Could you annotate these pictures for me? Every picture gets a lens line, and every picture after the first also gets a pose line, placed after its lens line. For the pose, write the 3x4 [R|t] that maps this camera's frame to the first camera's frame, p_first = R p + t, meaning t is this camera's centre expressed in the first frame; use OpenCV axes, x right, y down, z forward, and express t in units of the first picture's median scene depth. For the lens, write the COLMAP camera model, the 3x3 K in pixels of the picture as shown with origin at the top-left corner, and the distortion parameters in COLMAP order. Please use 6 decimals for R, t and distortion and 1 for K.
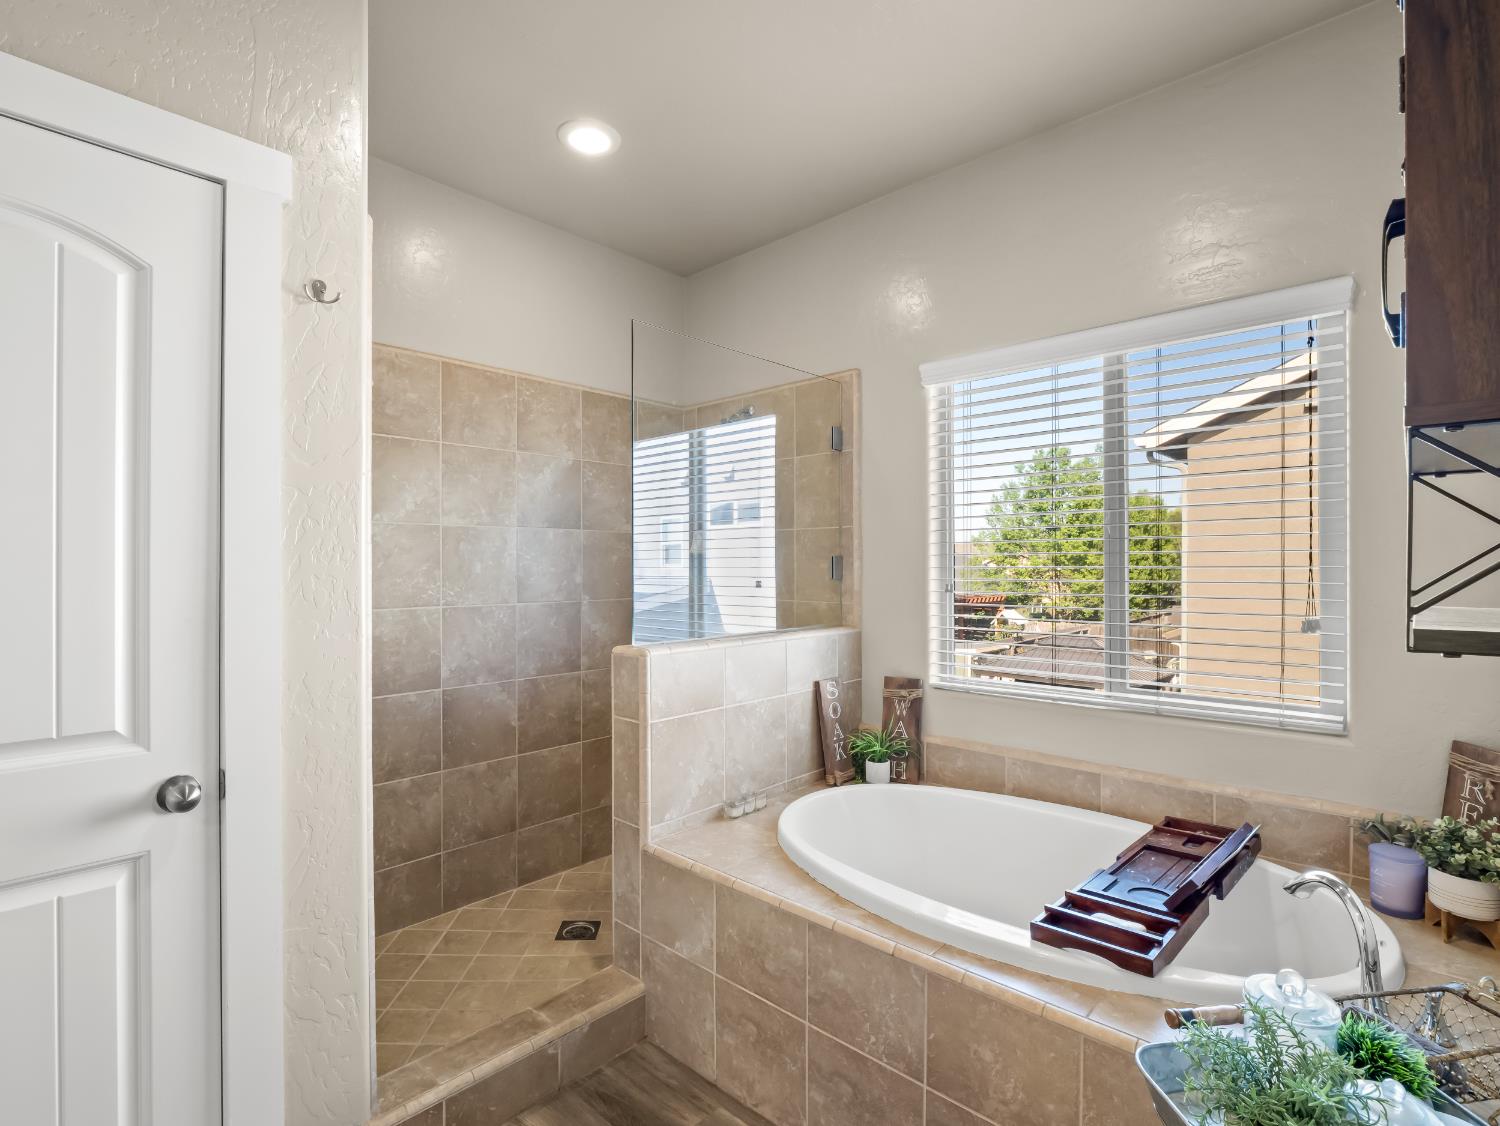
lens RADIAL K [[727.2, 0, 742.1], [0, 727.2, 568.4], [0, 0, 1]] dist [-0.010850, -0.003683]
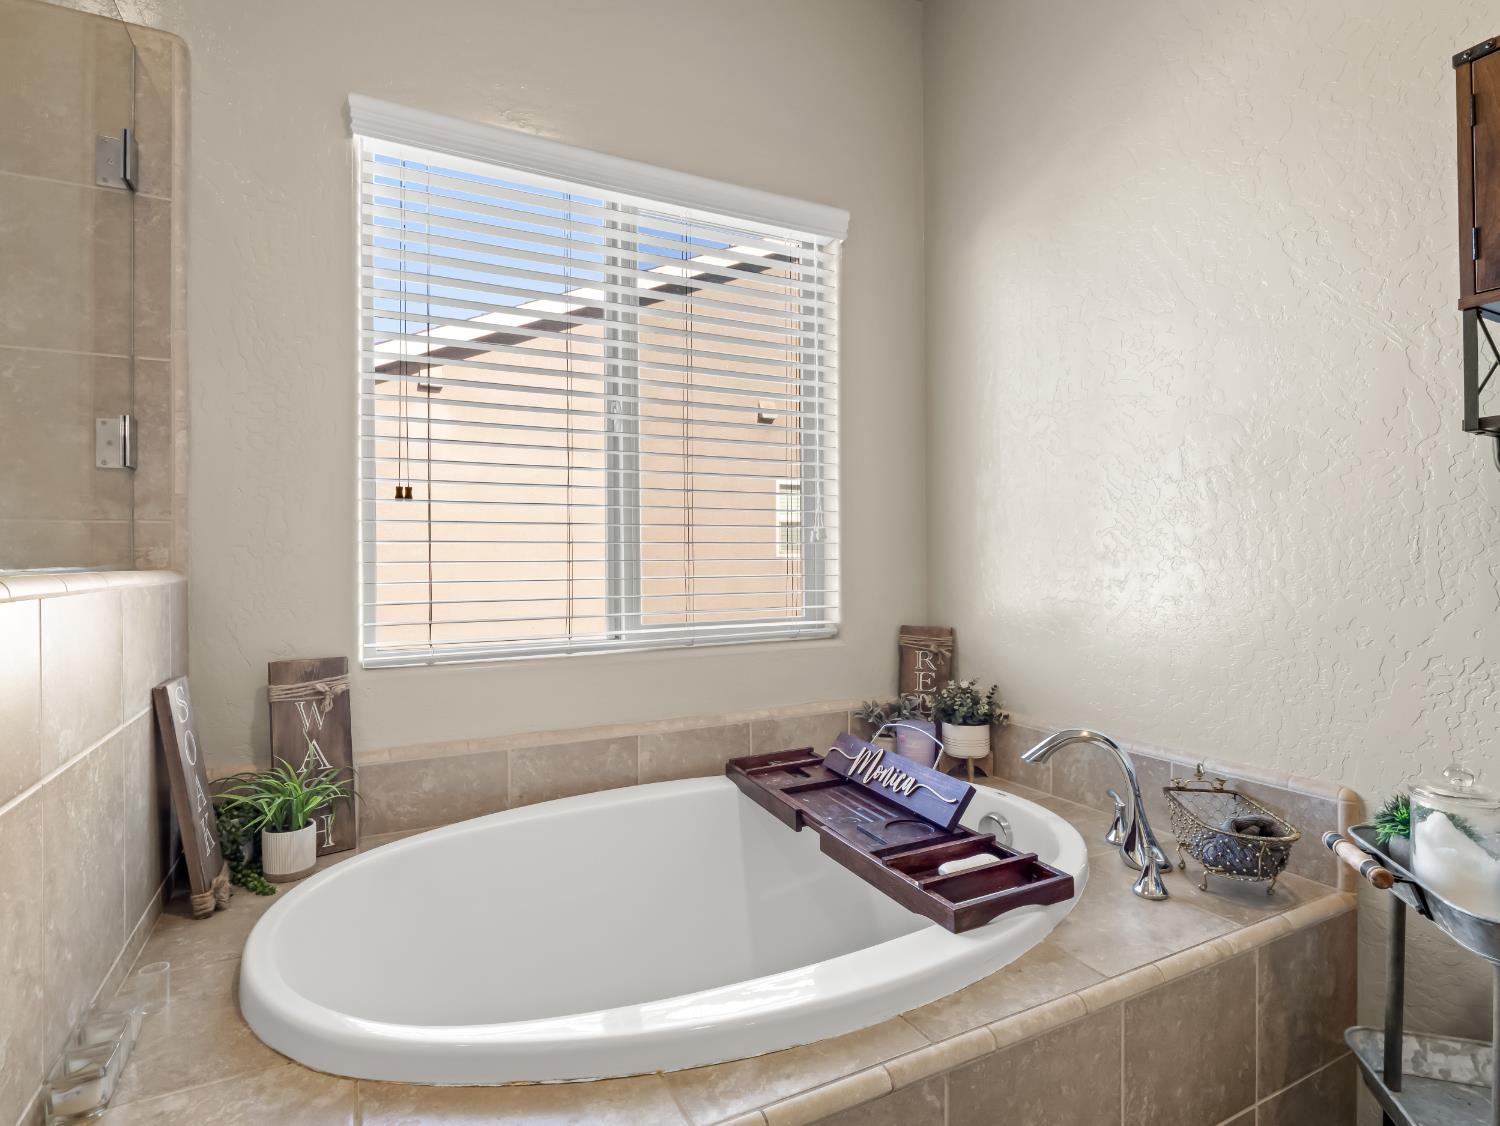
lens RADIAL K [[765.3, 0, 736.9], [0, 765.3, 557.5], [0, 0, 1]] dist [-0.006889, -0.002132]
pose [[0.344060, 0.004243, 0.938938, -0.255518], [0.010552, 0.999909, -0.008386, 0.108531], [-0.938889, 0.012793, 0.343983, 0.662156]]
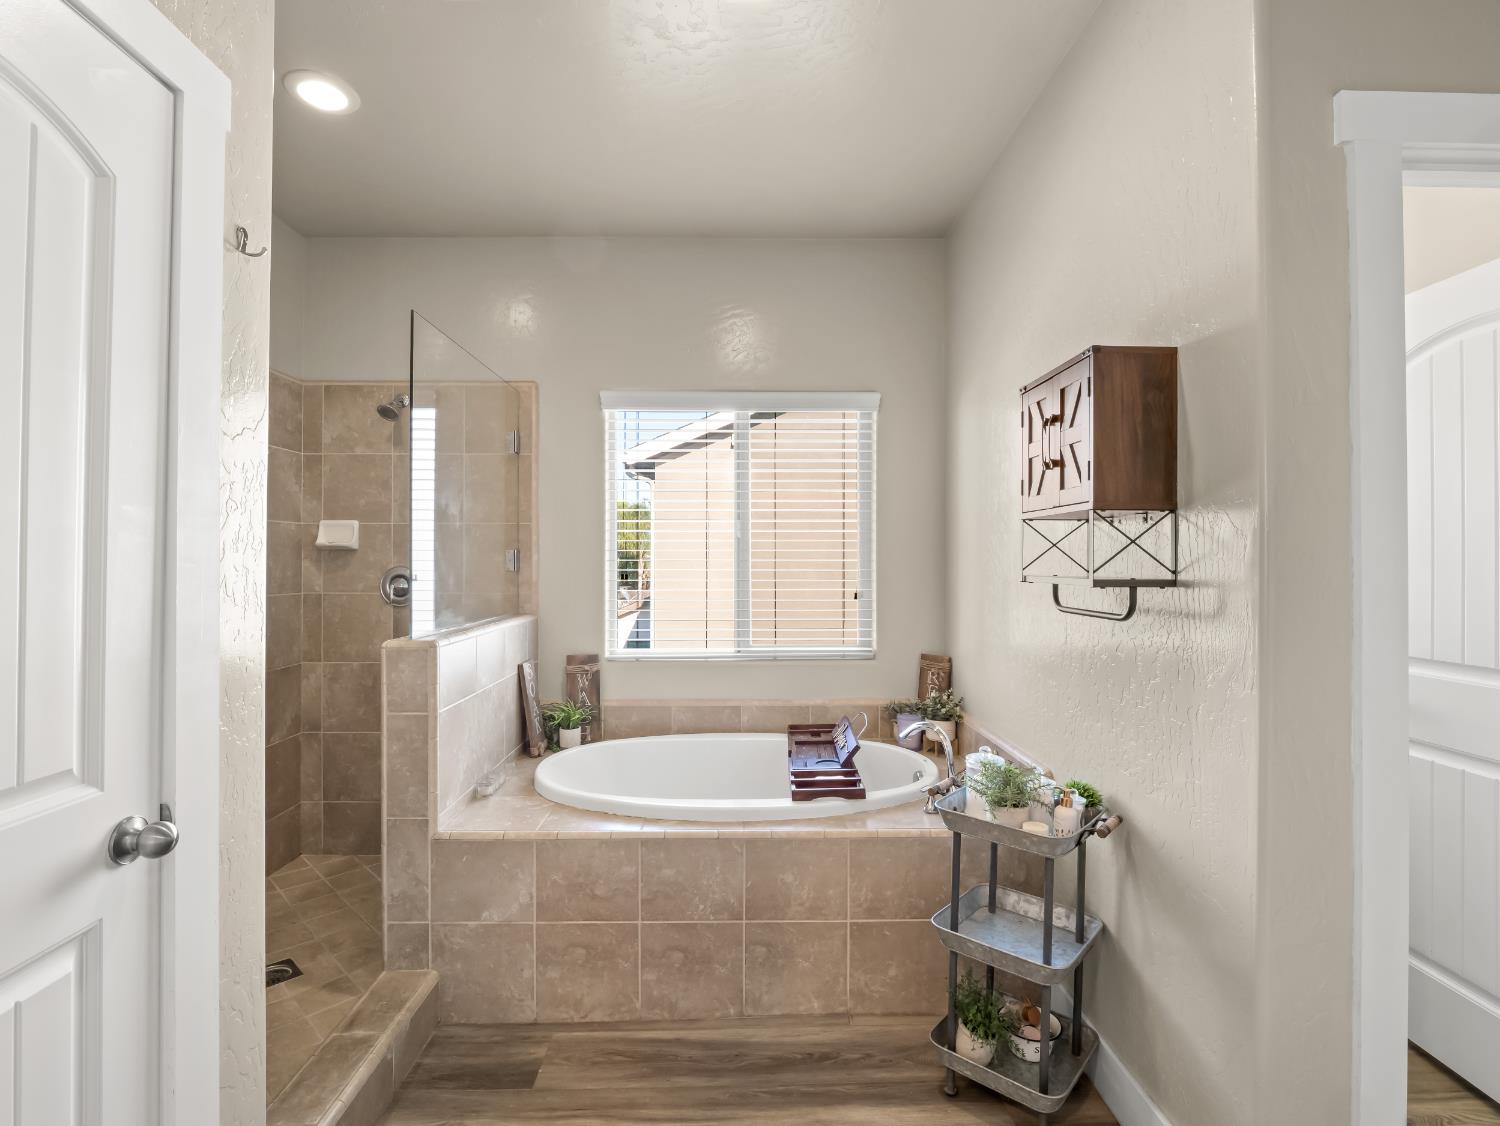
lens RADIAL K [[727.2, 0, 740.6], [0, 727.2, 557.0], [0, 0, 1]] dist [-0.010850, -0.003683]
pose [[0.720738, 0.004937, 0.693190, -0.527866], [0.001514, 0.999961, -0.008696, 0.004706], [-0.693206, 0.007317, 0.720702, -0.026804]]
